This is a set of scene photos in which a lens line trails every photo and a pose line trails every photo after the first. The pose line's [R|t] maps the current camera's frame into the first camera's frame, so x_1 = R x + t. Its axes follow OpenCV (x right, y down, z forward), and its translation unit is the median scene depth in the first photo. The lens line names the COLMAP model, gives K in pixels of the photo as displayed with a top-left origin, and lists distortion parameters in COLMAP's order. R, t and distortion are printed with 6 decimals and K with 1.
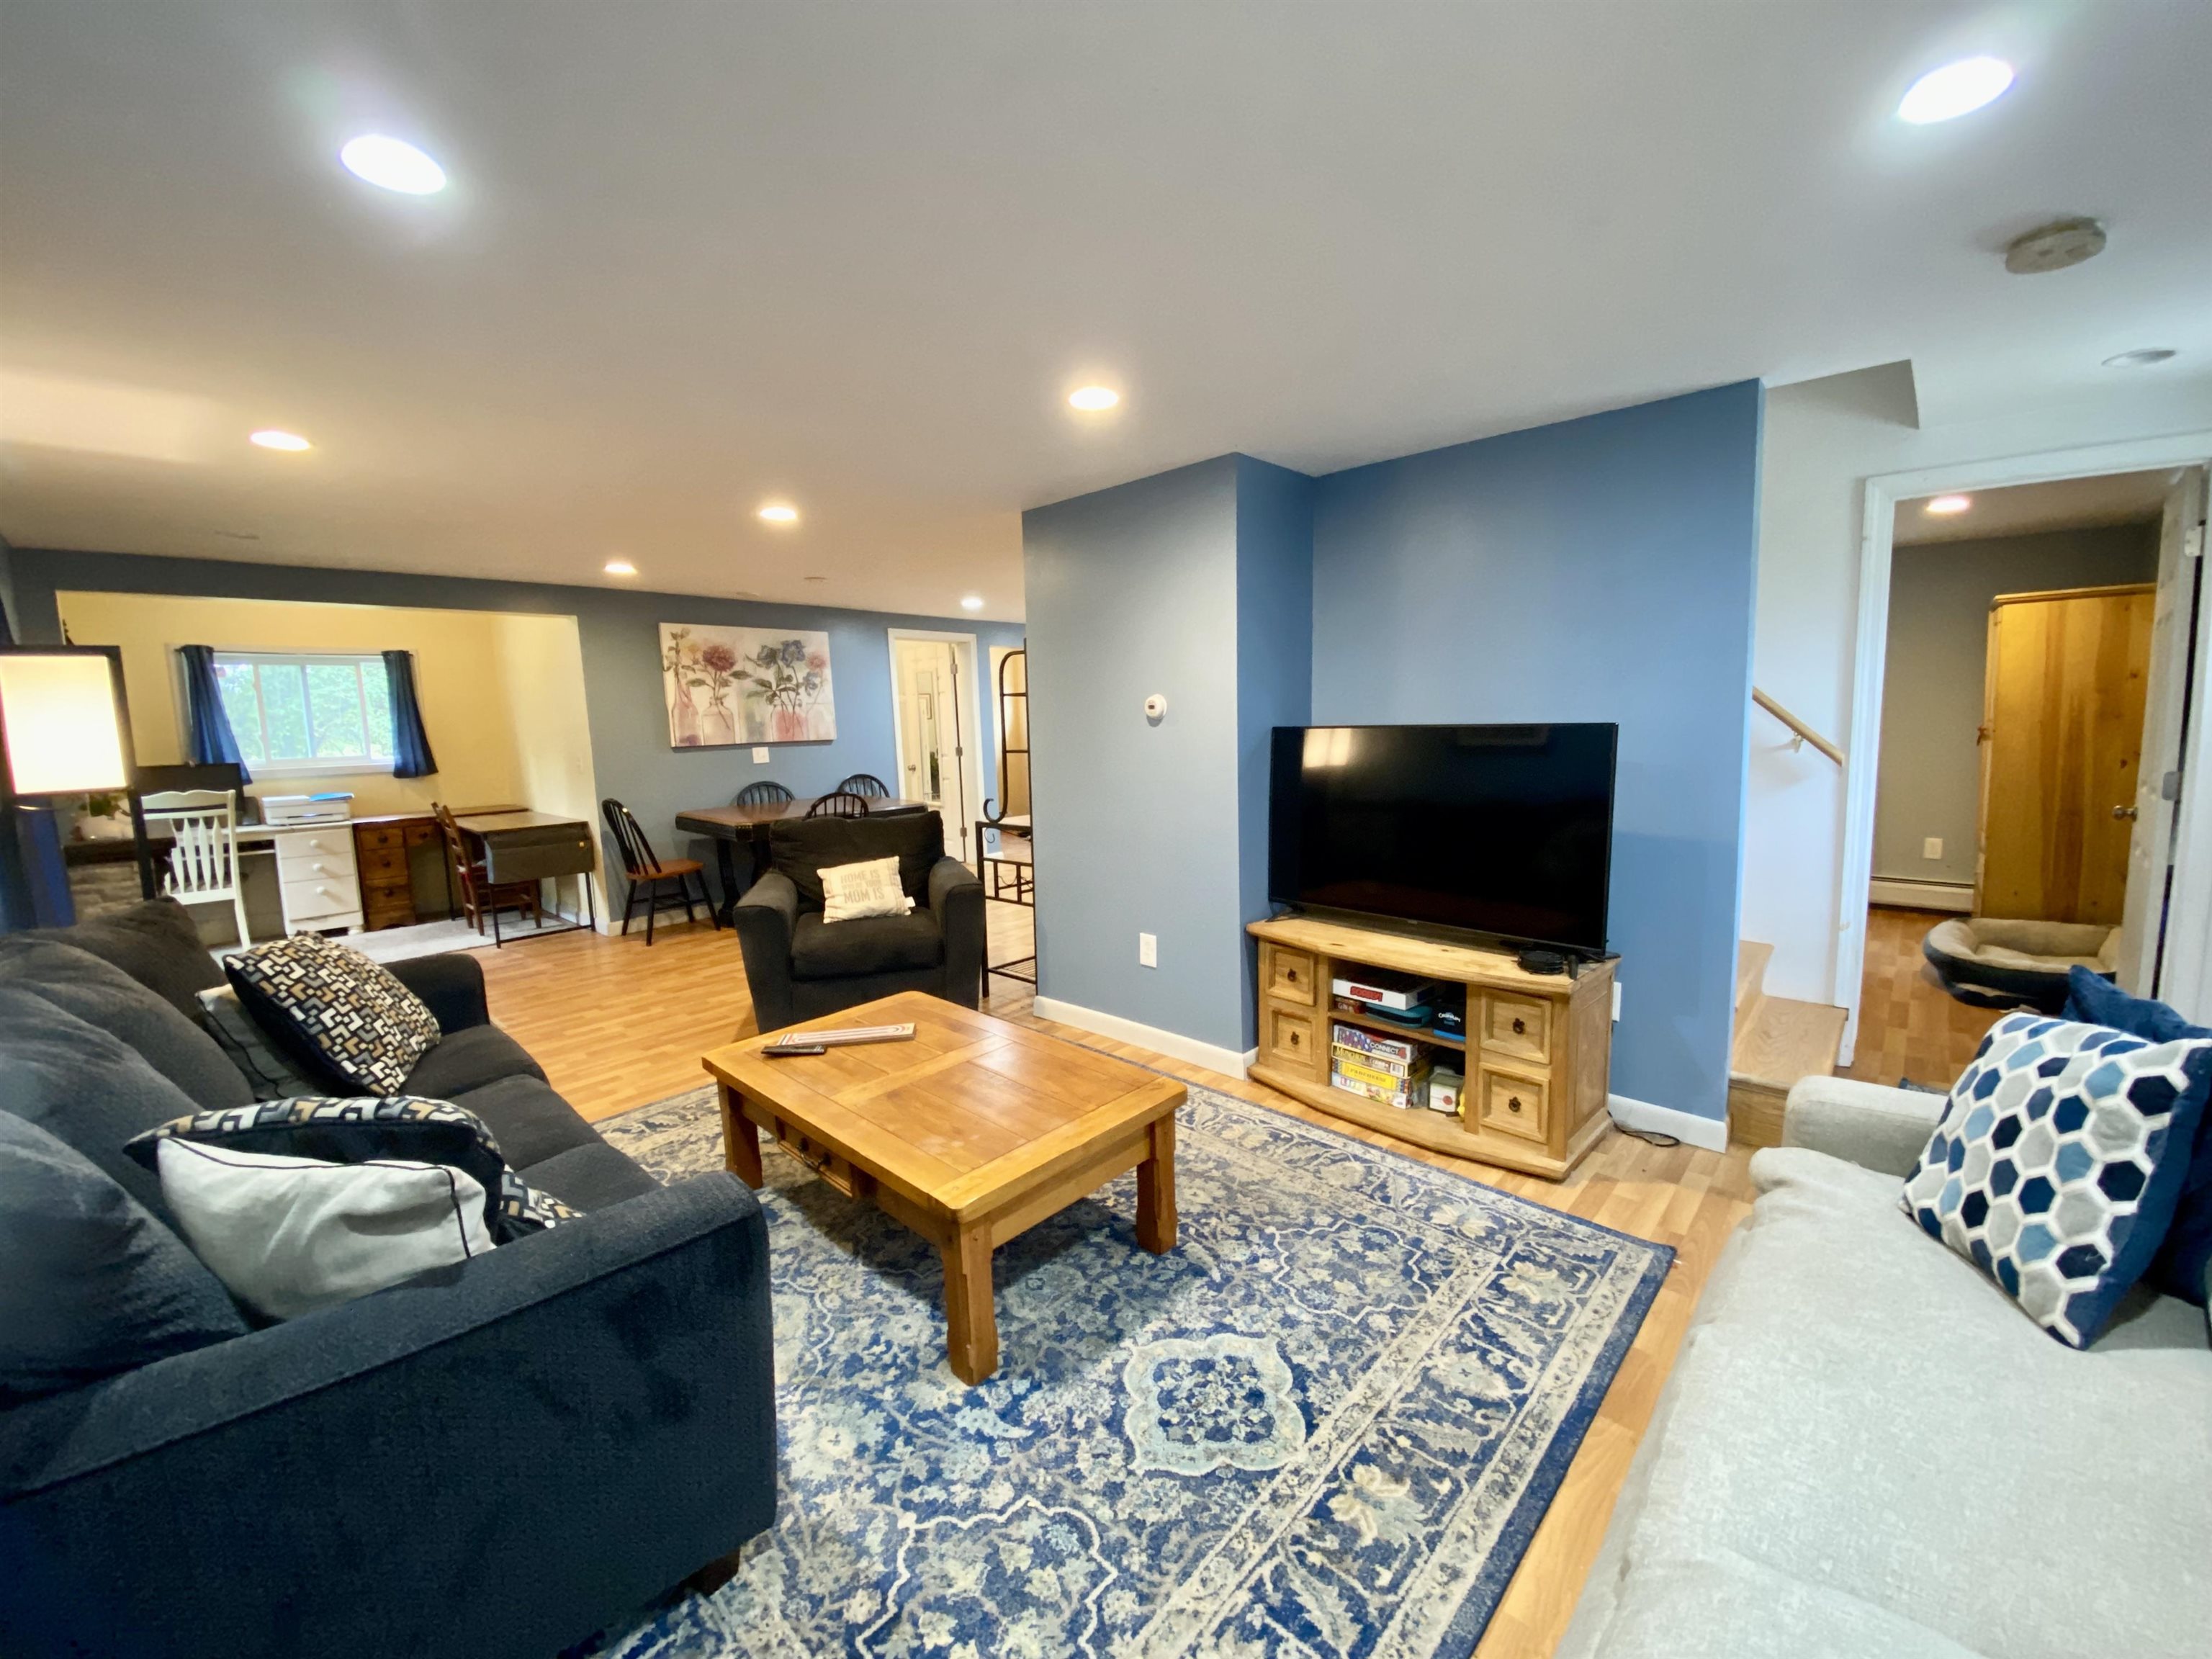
lens RADIAL K [[882.4, 0, 1106.0], [0, 882.4, 829.5], [0, 0, 1]] dist [0.001527, -0.011267]
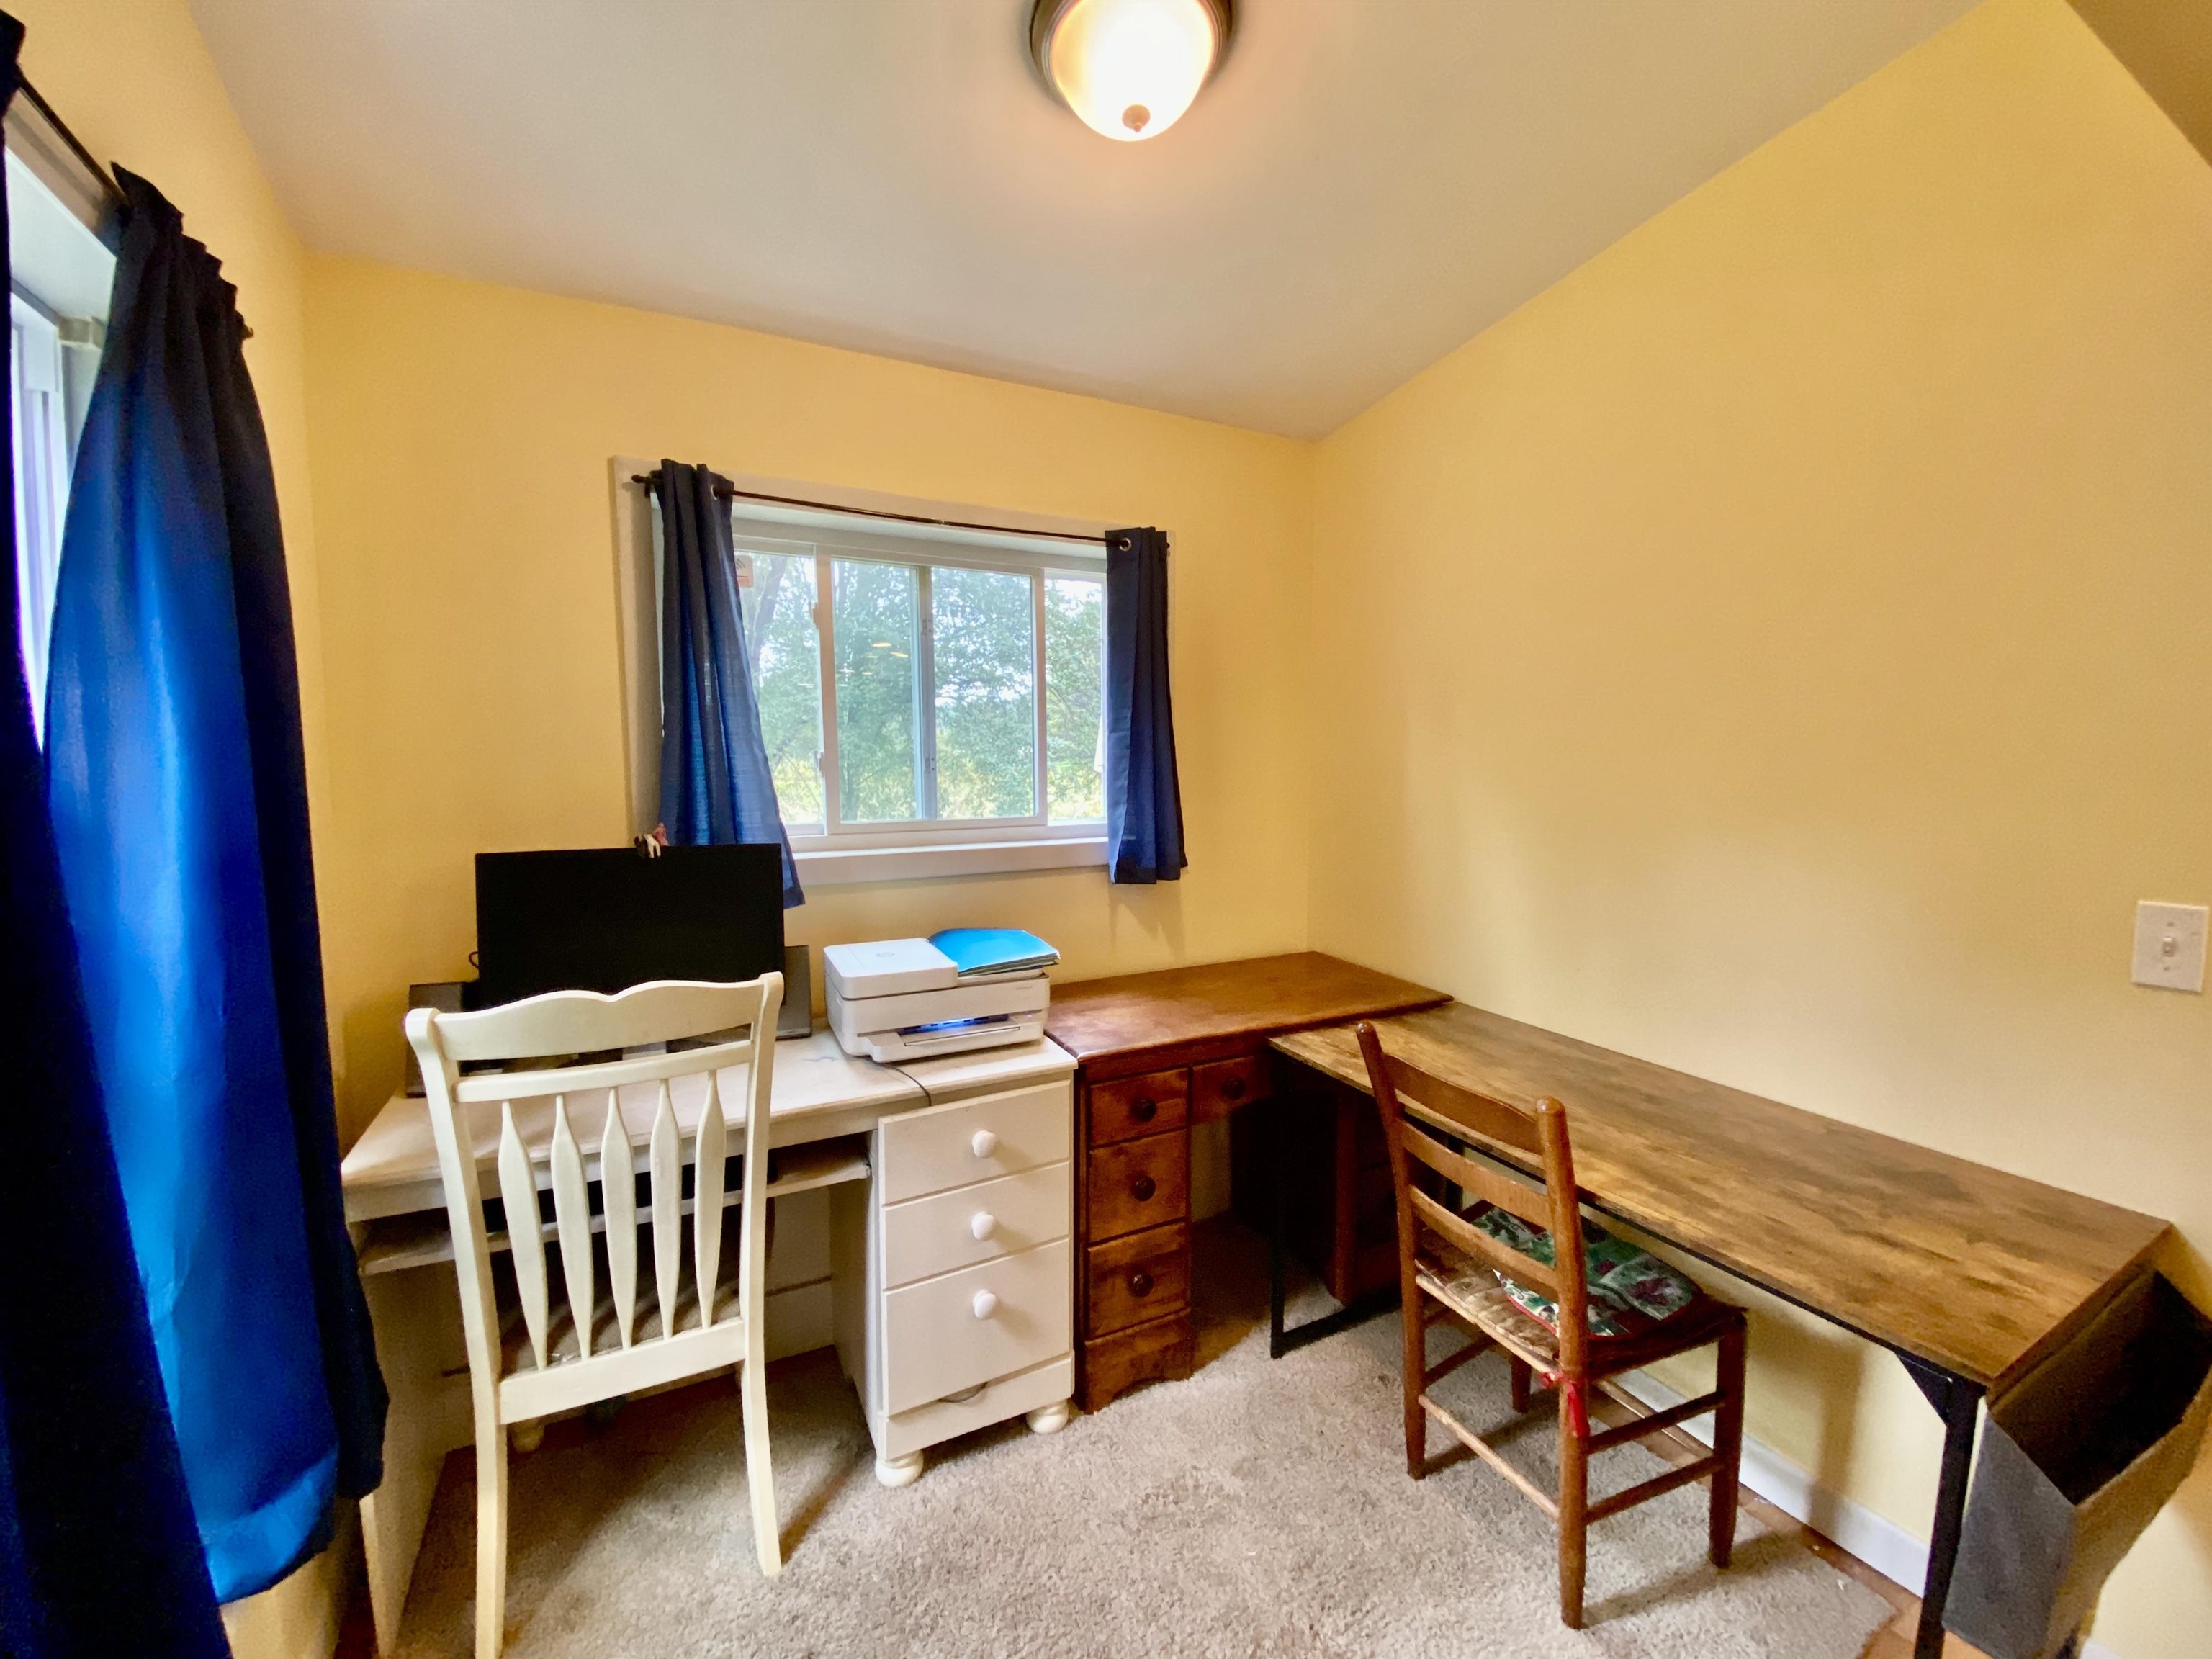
lens RADIAL K [[888.6, 0, 1114.9], [0, 888.6, 826.2], [0, 0, 1]] dist [0.016325, -0.019039]
pose [[0.940175, 0.047718, -0.337333, -0.764916], [-0.060904, 0.997734, -0.028607, -0.079294], [0.335203, 0.047440, 0.940951, 0.734055]]
